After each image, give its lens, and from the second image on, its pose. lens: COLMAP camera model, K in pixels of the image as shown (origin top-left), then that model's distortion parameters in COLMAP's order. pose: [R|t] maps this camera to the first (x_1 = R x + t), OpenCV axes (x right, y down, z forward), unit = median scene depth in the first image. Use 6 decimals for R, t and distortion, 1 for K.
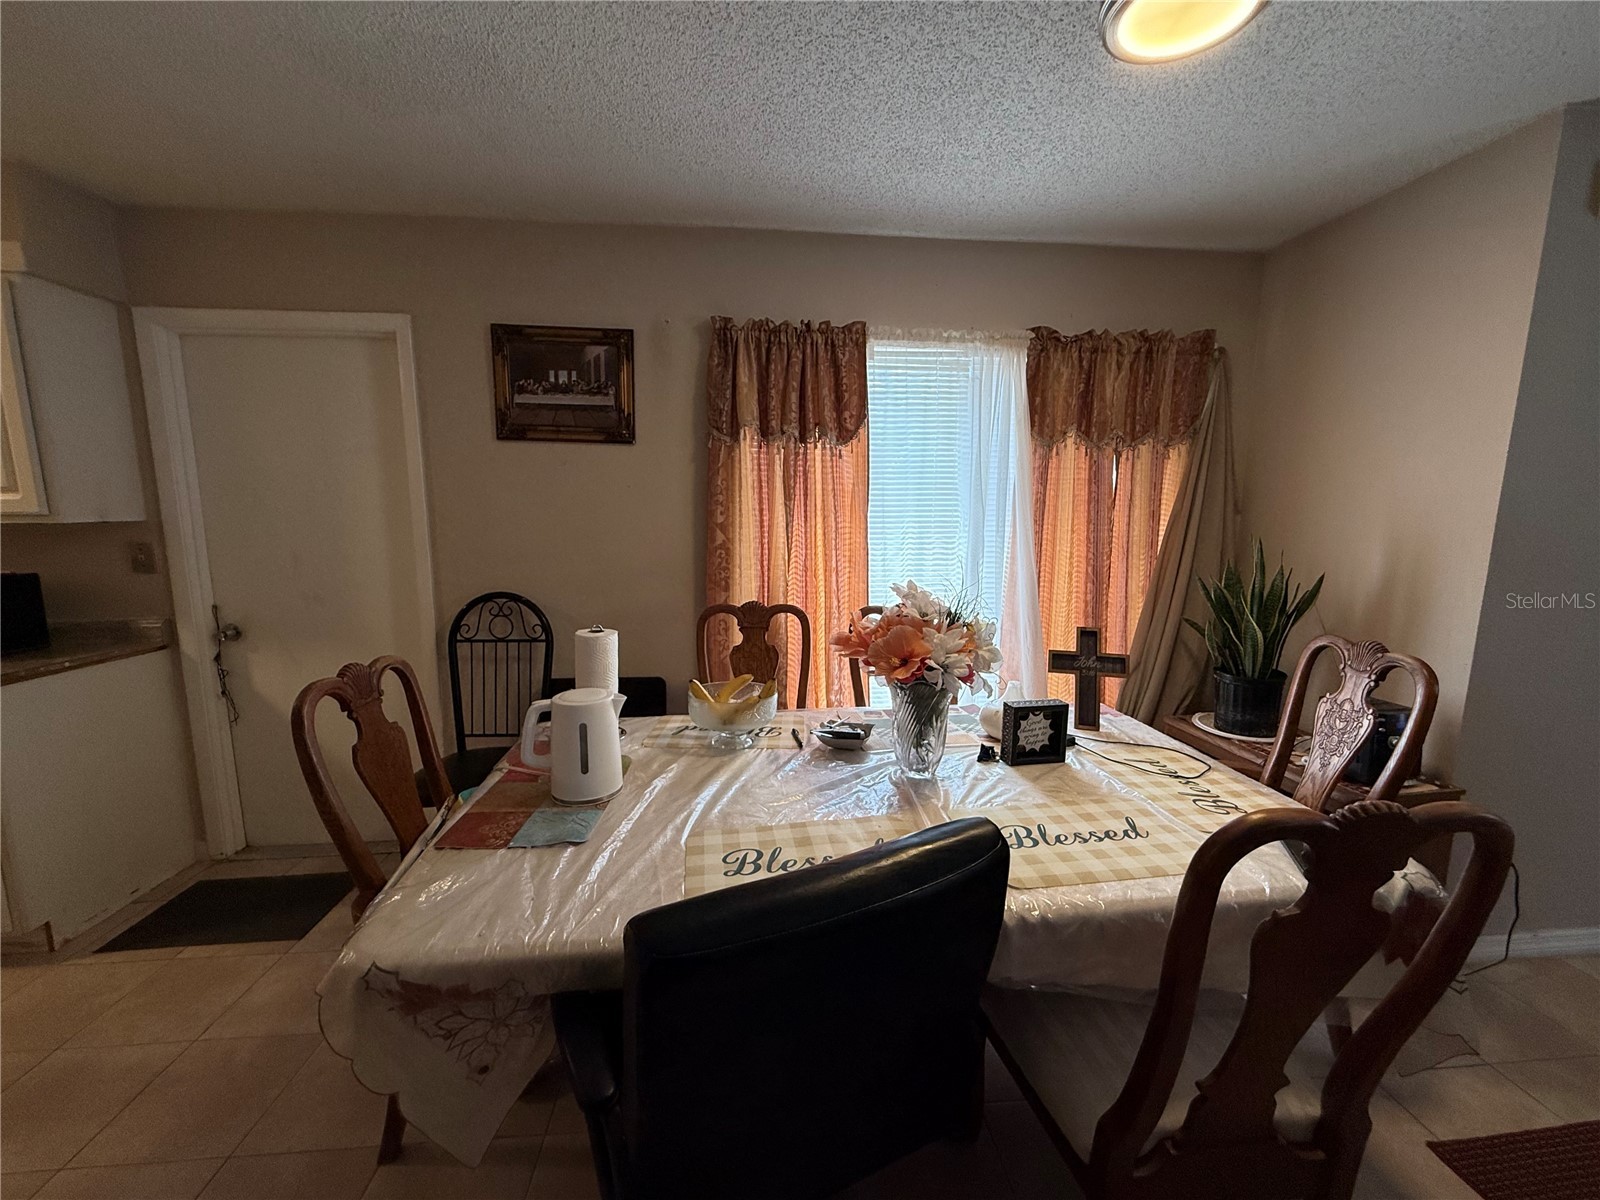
lens RADIAL K [[634.8, 0, 799.7], [0, 634.8, 602.8], [0, 0, 1]] dist [-0.001000, 0.000152]
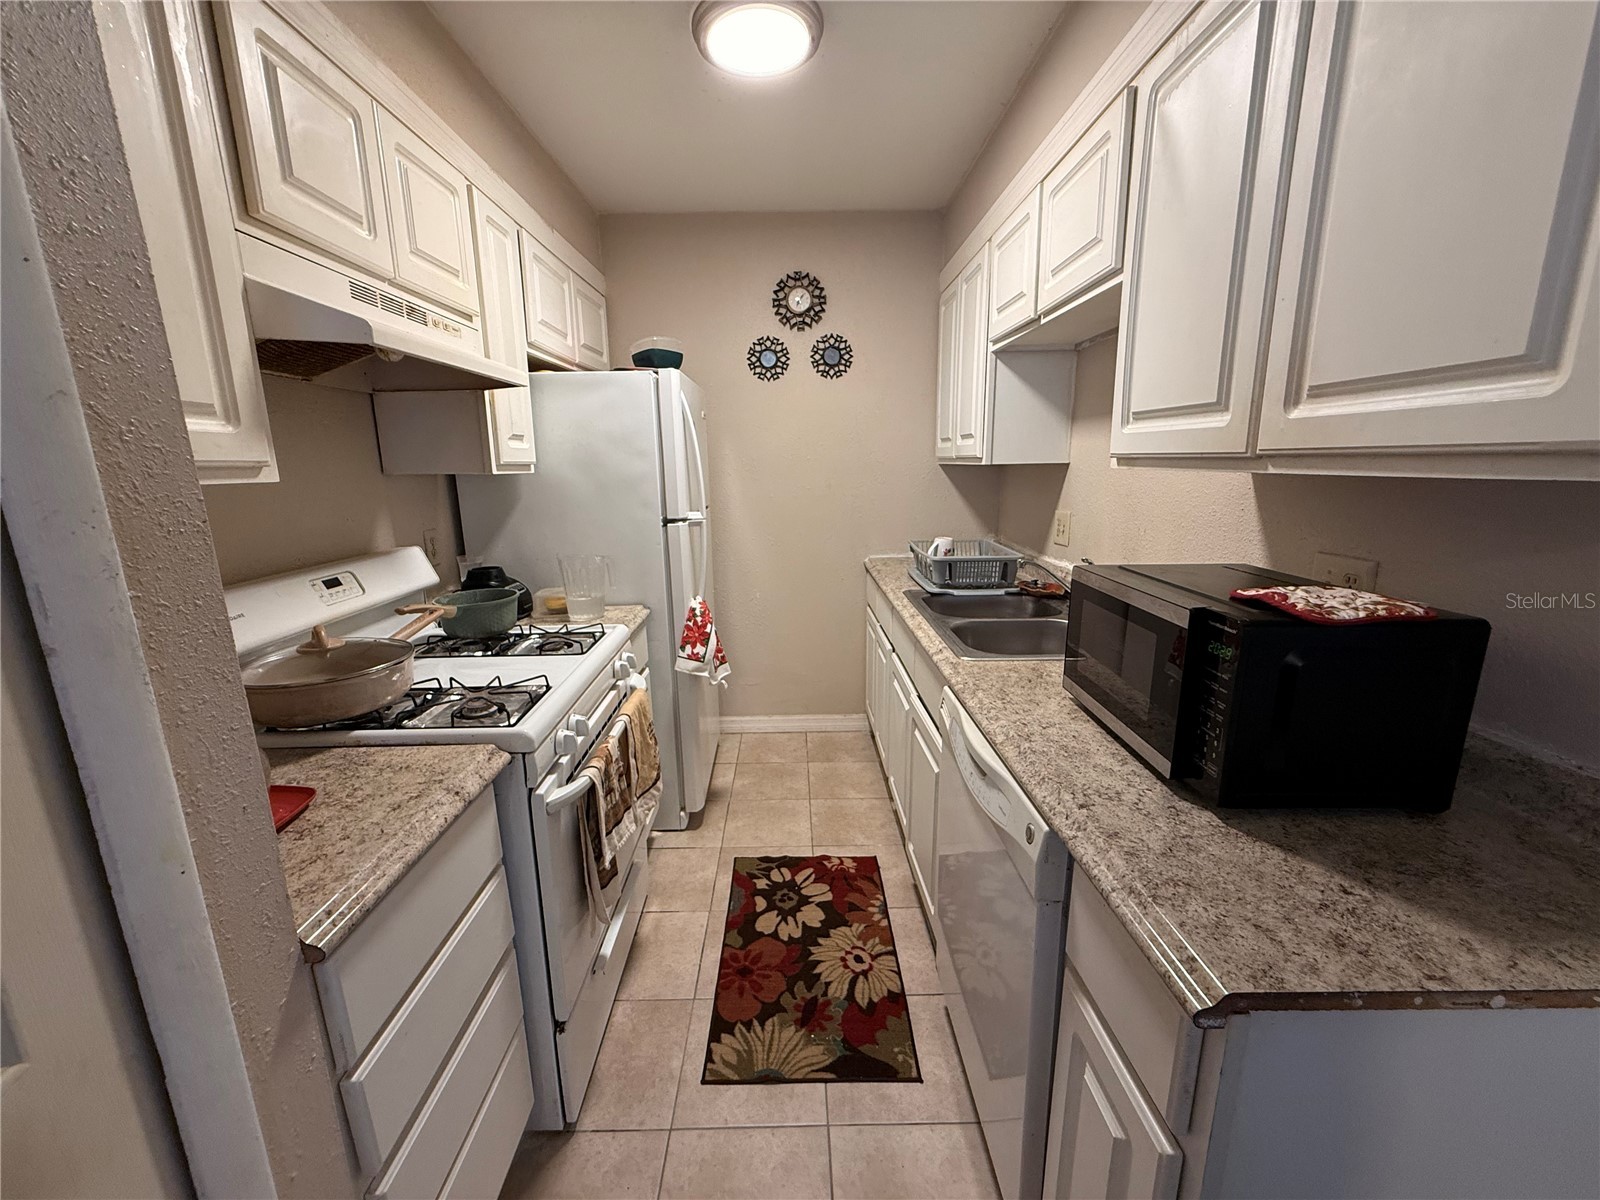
lens RADIAL K [[634.8, 0, 796.1], [0, 634.8, 603.6], [0, 0, 1]] dist [-0.001000, 0.000152]
pose [[-0.069489, 0.216302, -0.973851, -0.781737], [-0.122542, 0.966966, 0.223516, -0.082285], [0.990028, 0.134869, -0.040688, 0.592832]]
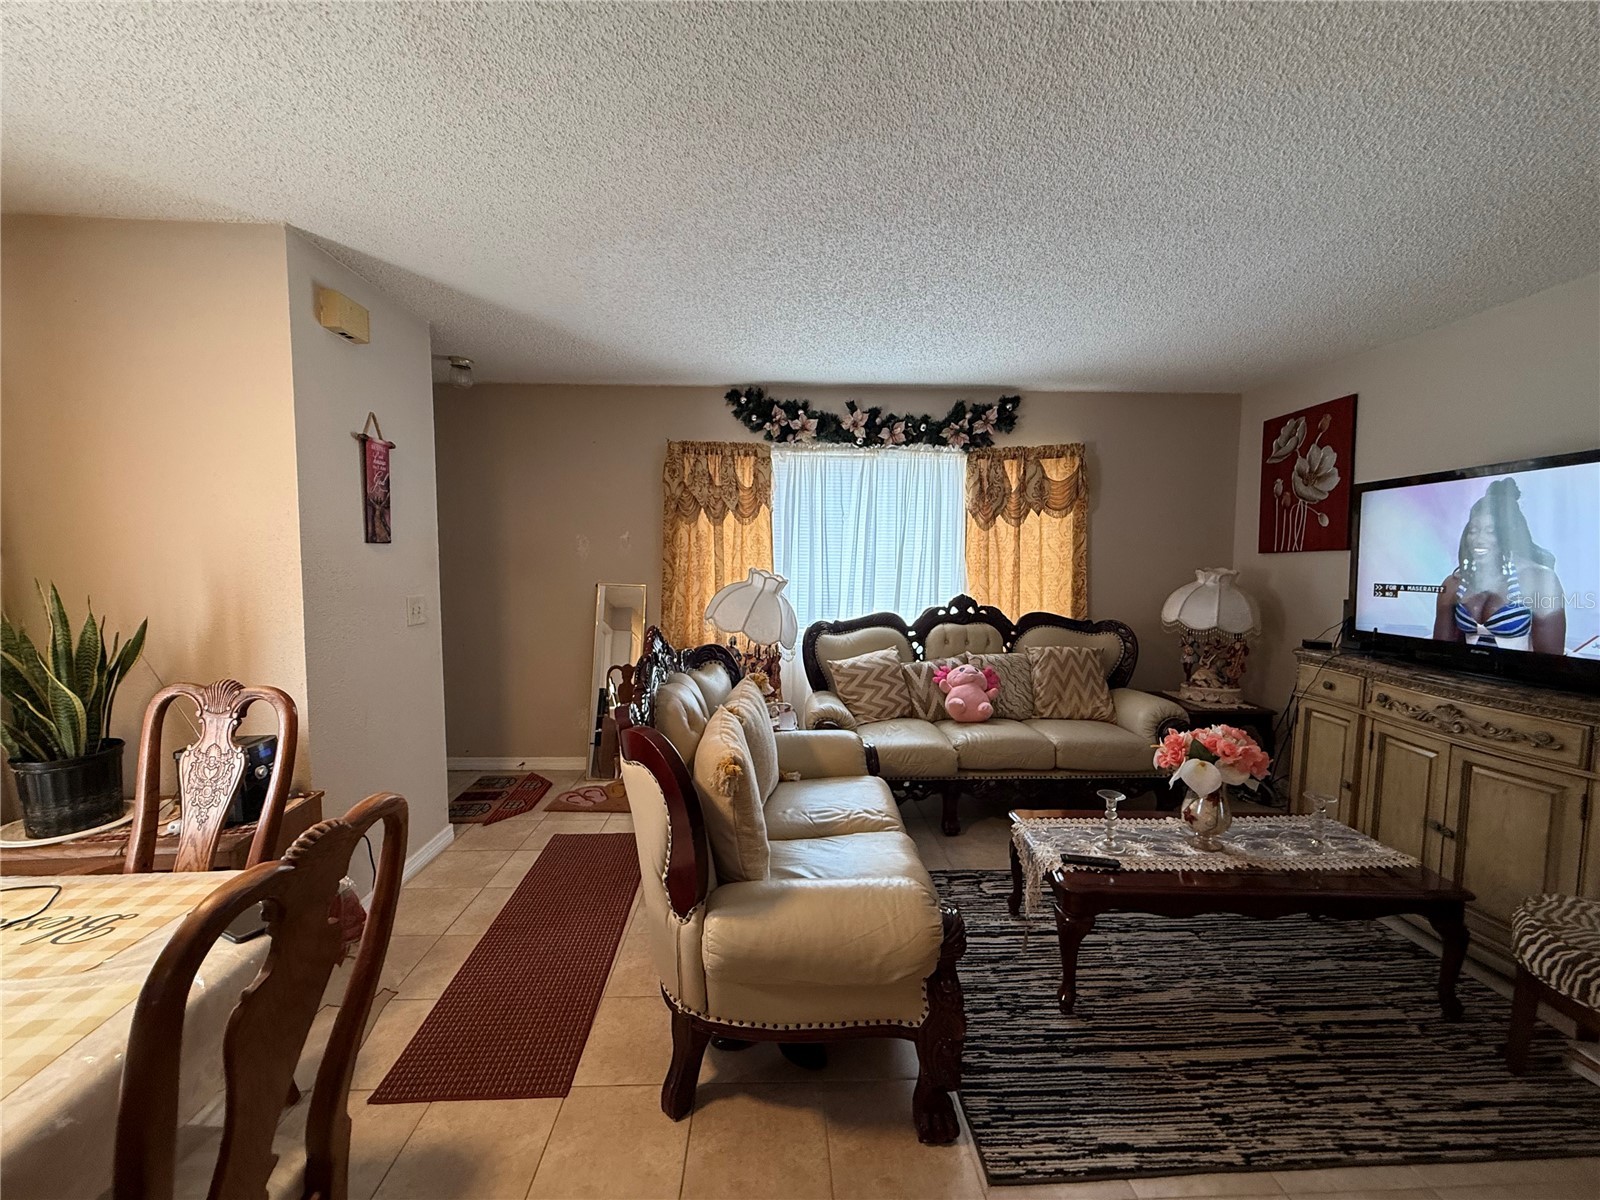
lens RADIAL K [[634.8, 0, 796.9], [0, 634.8, 601.5], [0, 0, 1]] dist [-0.001000, 0.000152]
pose [[0.044035, -0.077038, 0.996055, -0.024103], [0.137365, 0.988020, 0.070344, -0.005790], [-0.989541, 0.133725, 0.054090, 0.032695]]
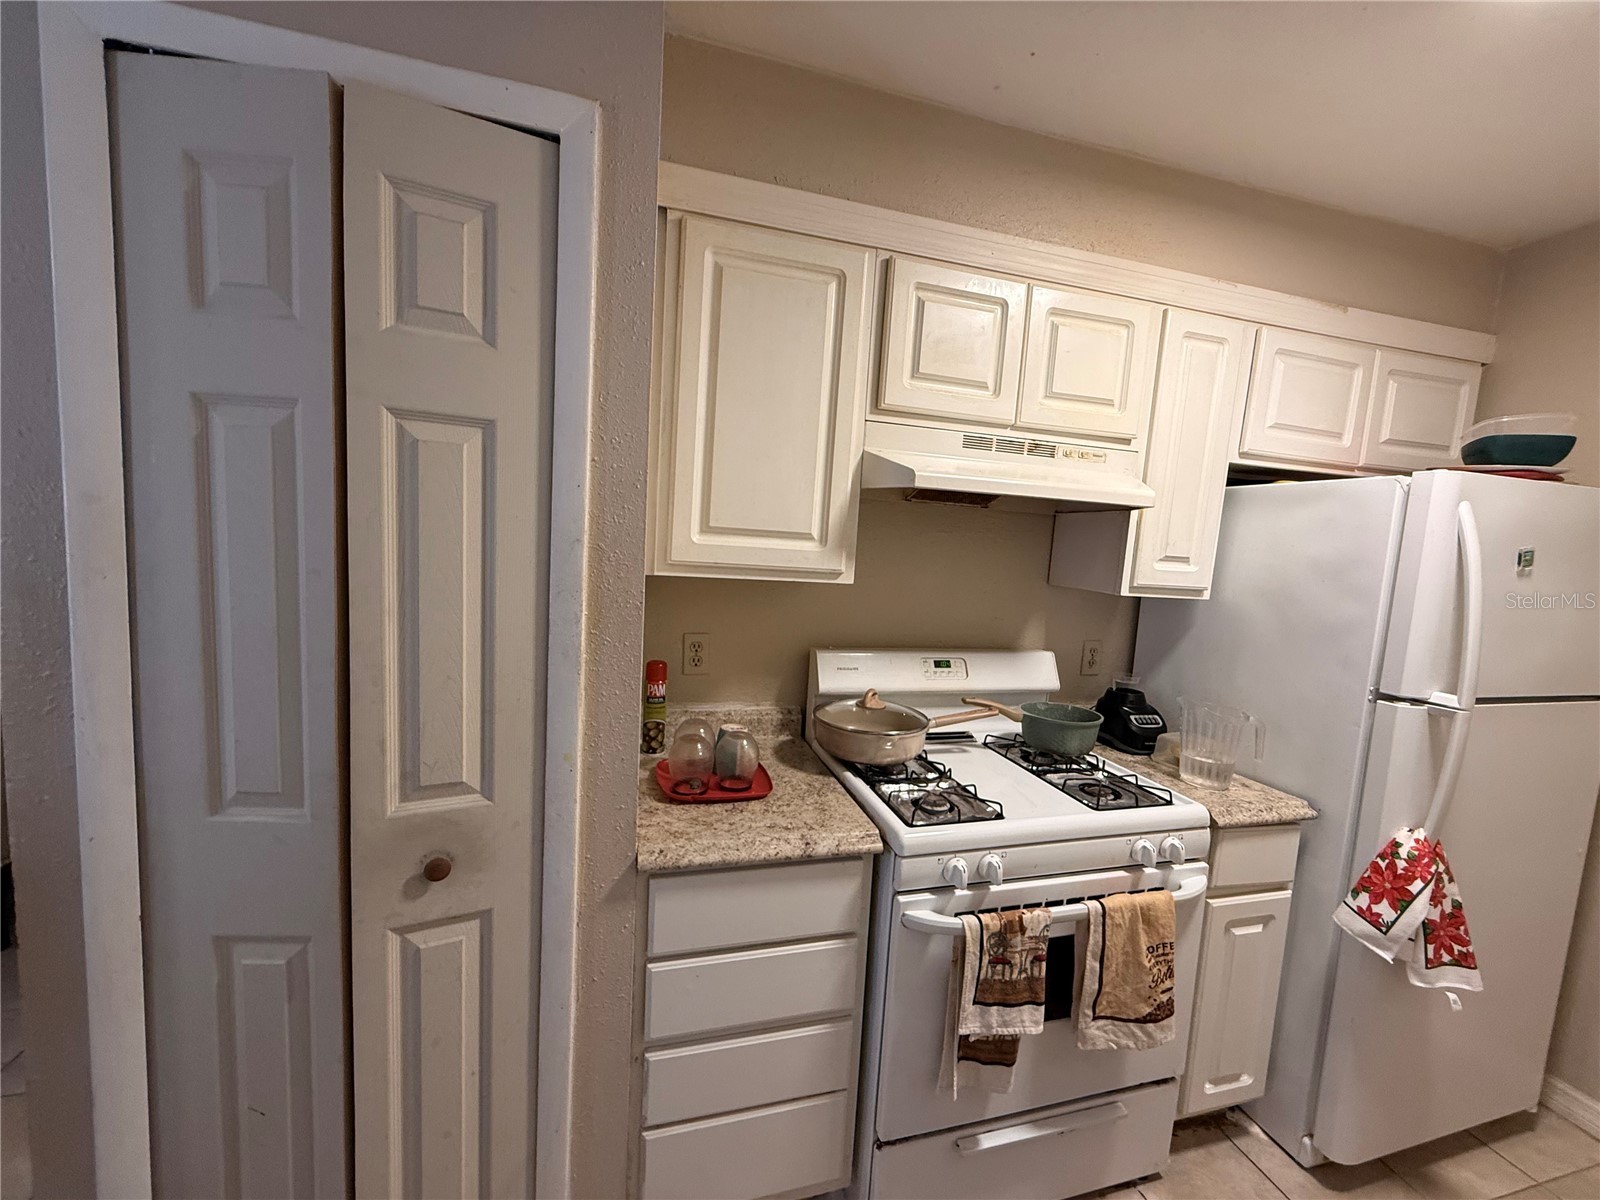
lens RADIAL K [[634.8, 0, 801.6], [0, 634.8, 602.9], [0, 0, 1]] dist [-0.001000, 0.000152]
pose [[-0.980718, -0.041582, -0.190954, -1.036841], [-0.086924, 0.967942, 0.235654, -0.148583], [0.175033, 0.247709, -0.952892, 0.810243]]
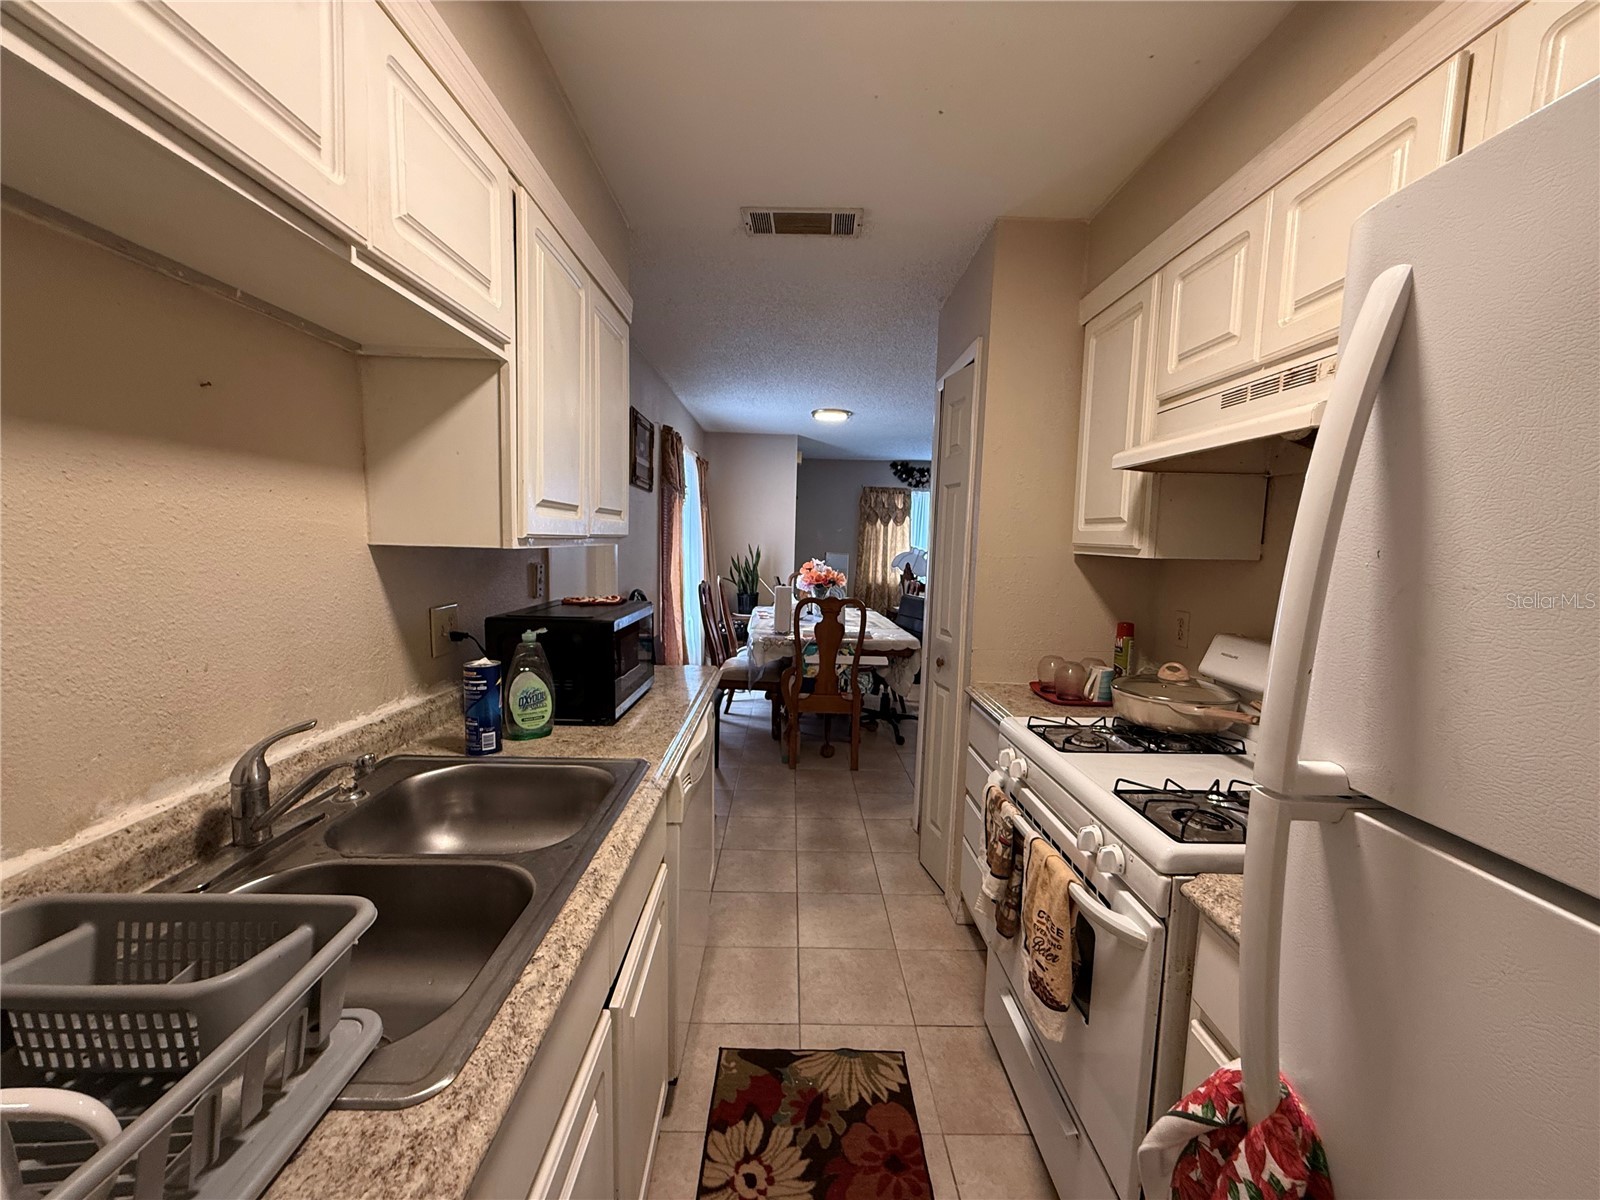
lens RADIAL K [[634.8, 0, 804.9], [0, 634.8, 597.7], [0, 0, 1]] dist [-0.001000, 0.000152]
pose [[0.058821, -0.096389, 0.993604, -1.956337], [0.113676, 0.989500, 0.089261, -0.085350], [-0.991775, 0.107698, 0.069160, 0.546194]]
